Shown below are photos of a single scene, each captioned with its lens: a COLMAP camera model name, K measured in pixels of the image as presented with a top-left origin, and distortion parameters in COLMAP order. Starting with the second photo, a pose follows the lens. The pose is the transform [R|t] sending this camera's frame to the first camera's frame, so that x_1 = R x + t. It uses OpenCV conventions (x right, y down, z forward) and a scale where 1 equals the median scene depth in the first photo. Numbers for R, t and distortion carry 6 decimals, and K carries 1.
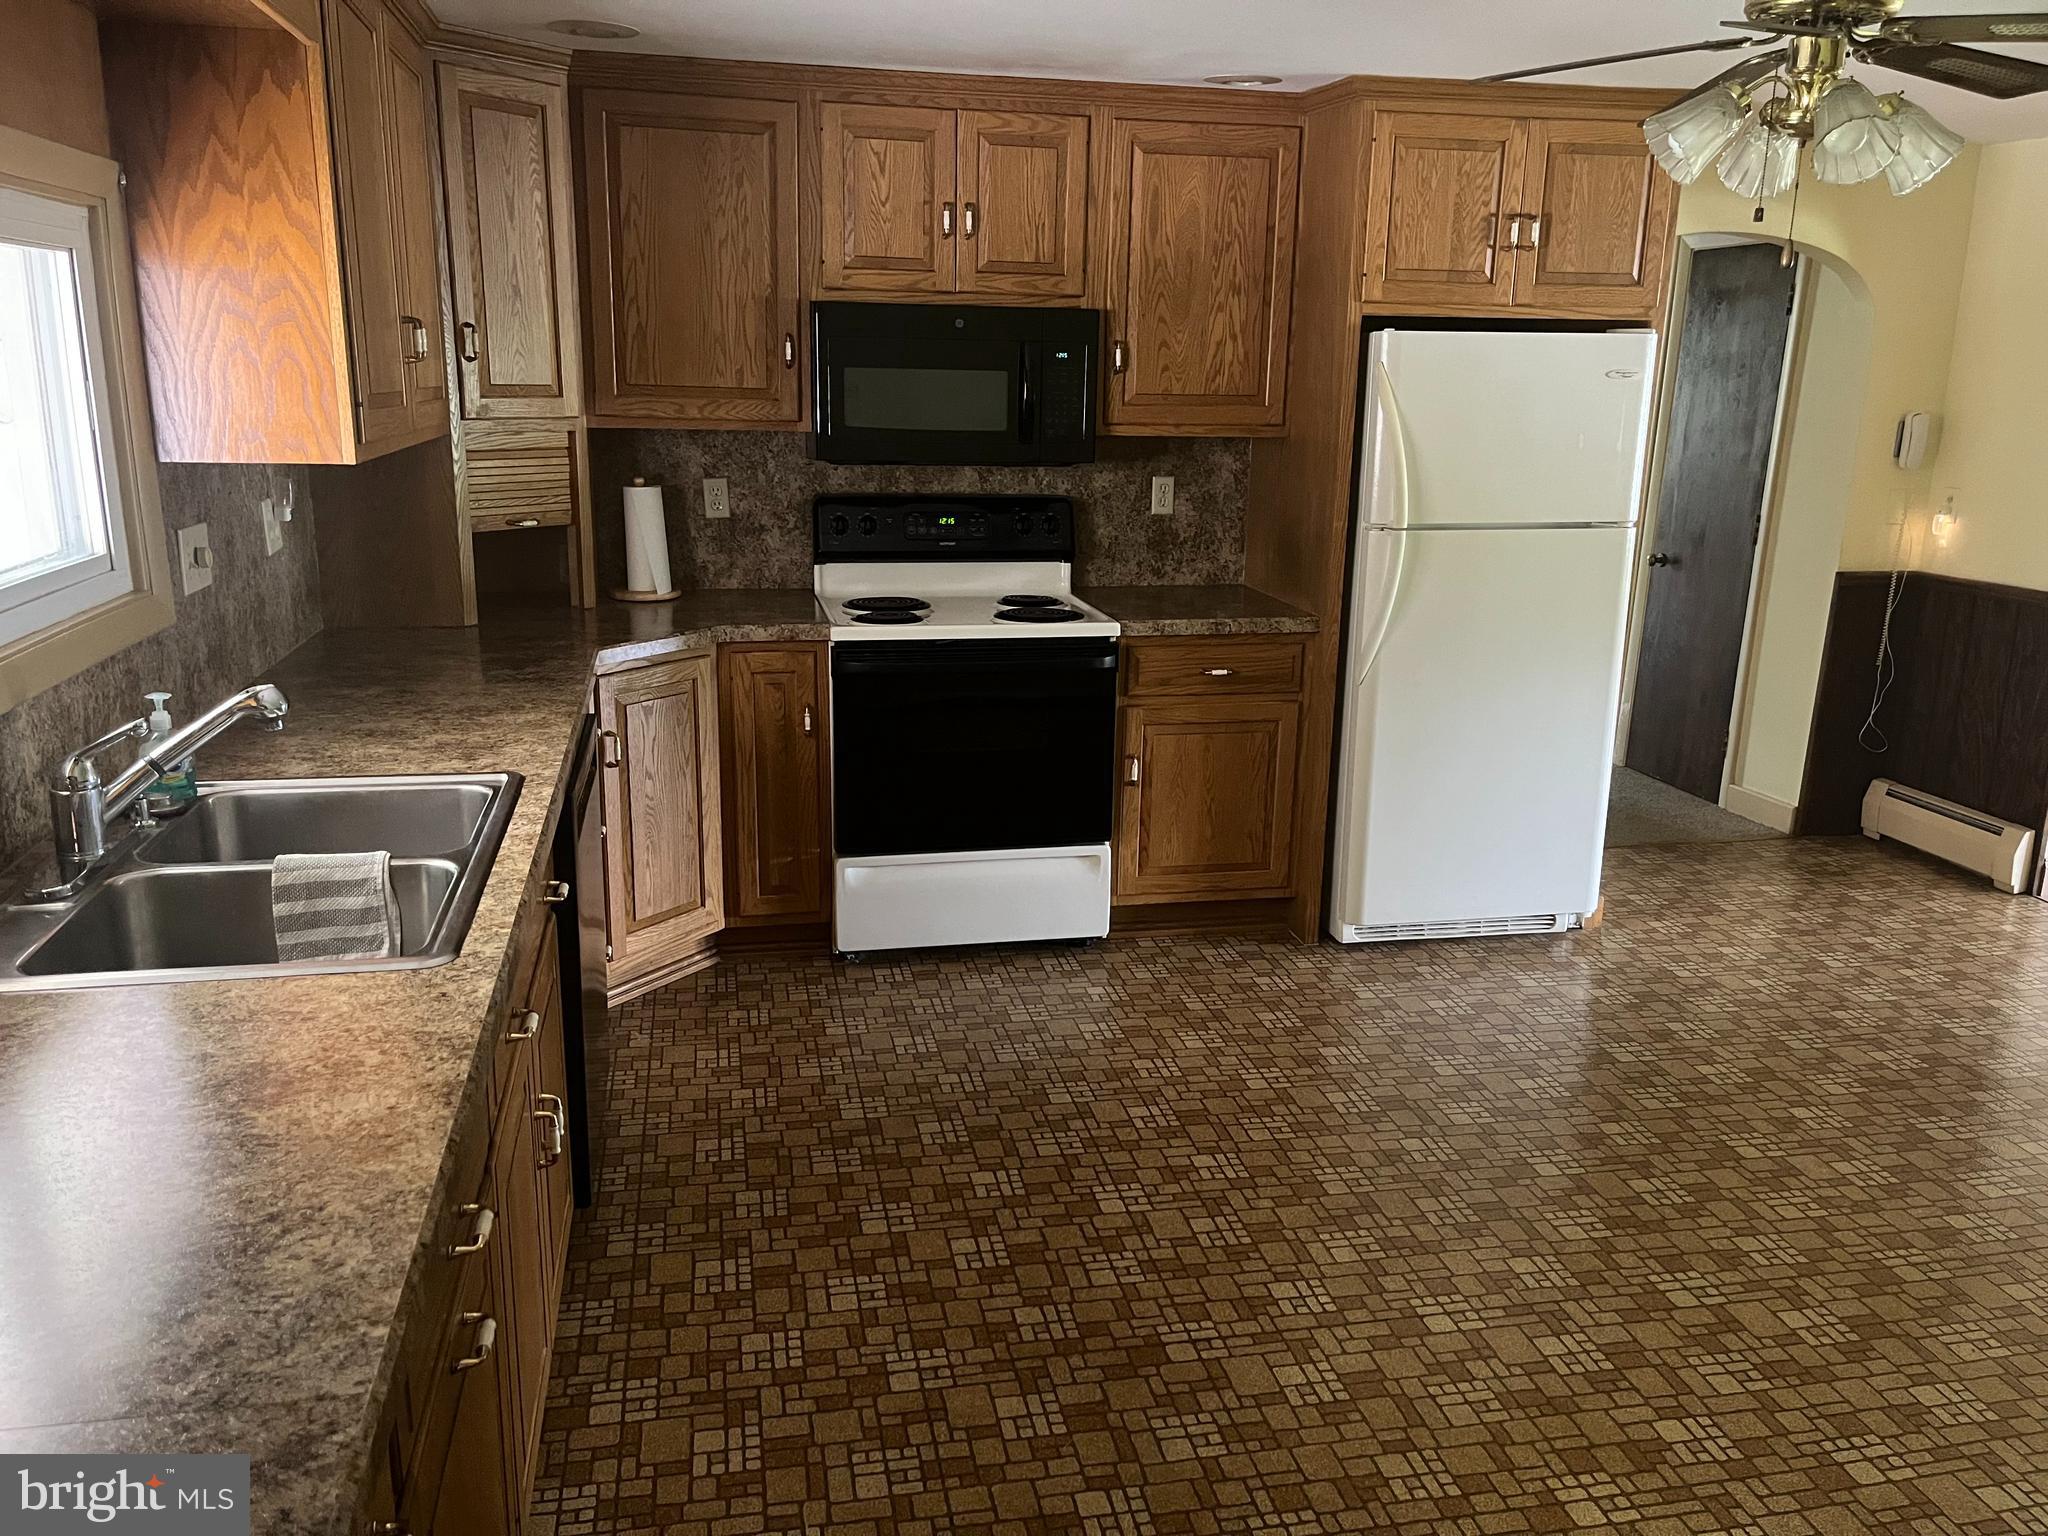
lens RADIAL K [[1561.1, 0, 1024.0], [0, 1561.1, 768.0], [0, 0, 1]] dist [0.086880, -0.131969]
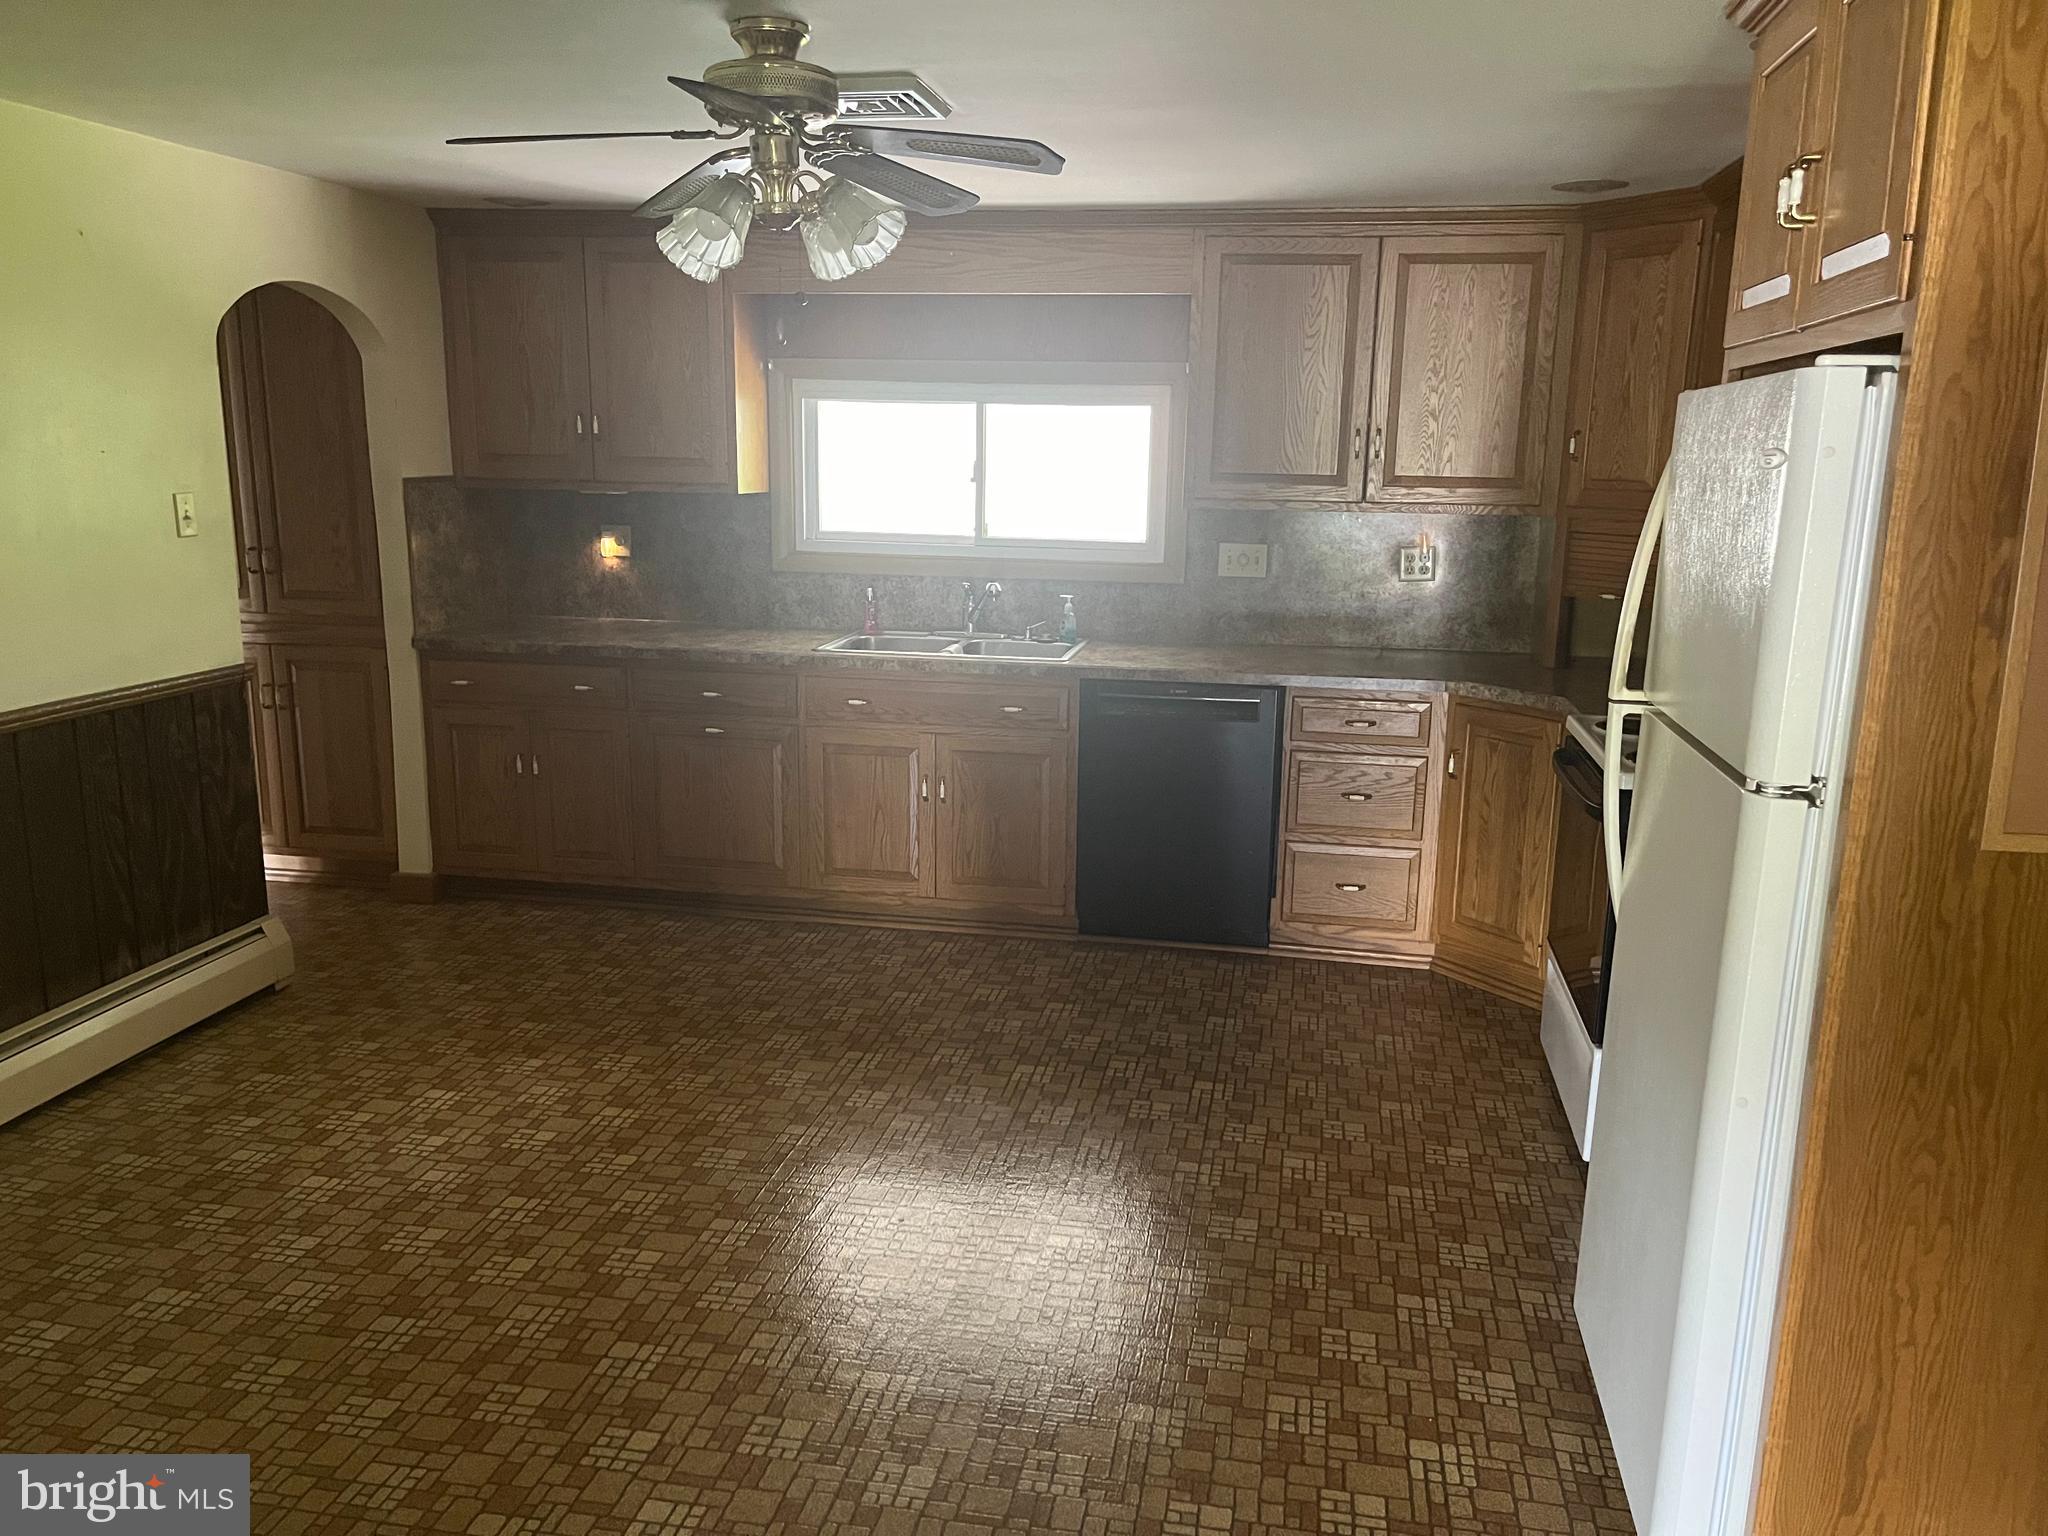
lens RADIAL K [[1561.1, 0, 1024.0], [0, 1561.1, 768.0], [0, 0, 1]] dist [0.086880, -0.131969]
pose [[-0.383288, 0.165354, -0.908707, 1.391894], [-0.248981, 0.928926, 0.274052, -0.367328], [0.889437, 0.331291, -0.314876, 1.518654]]
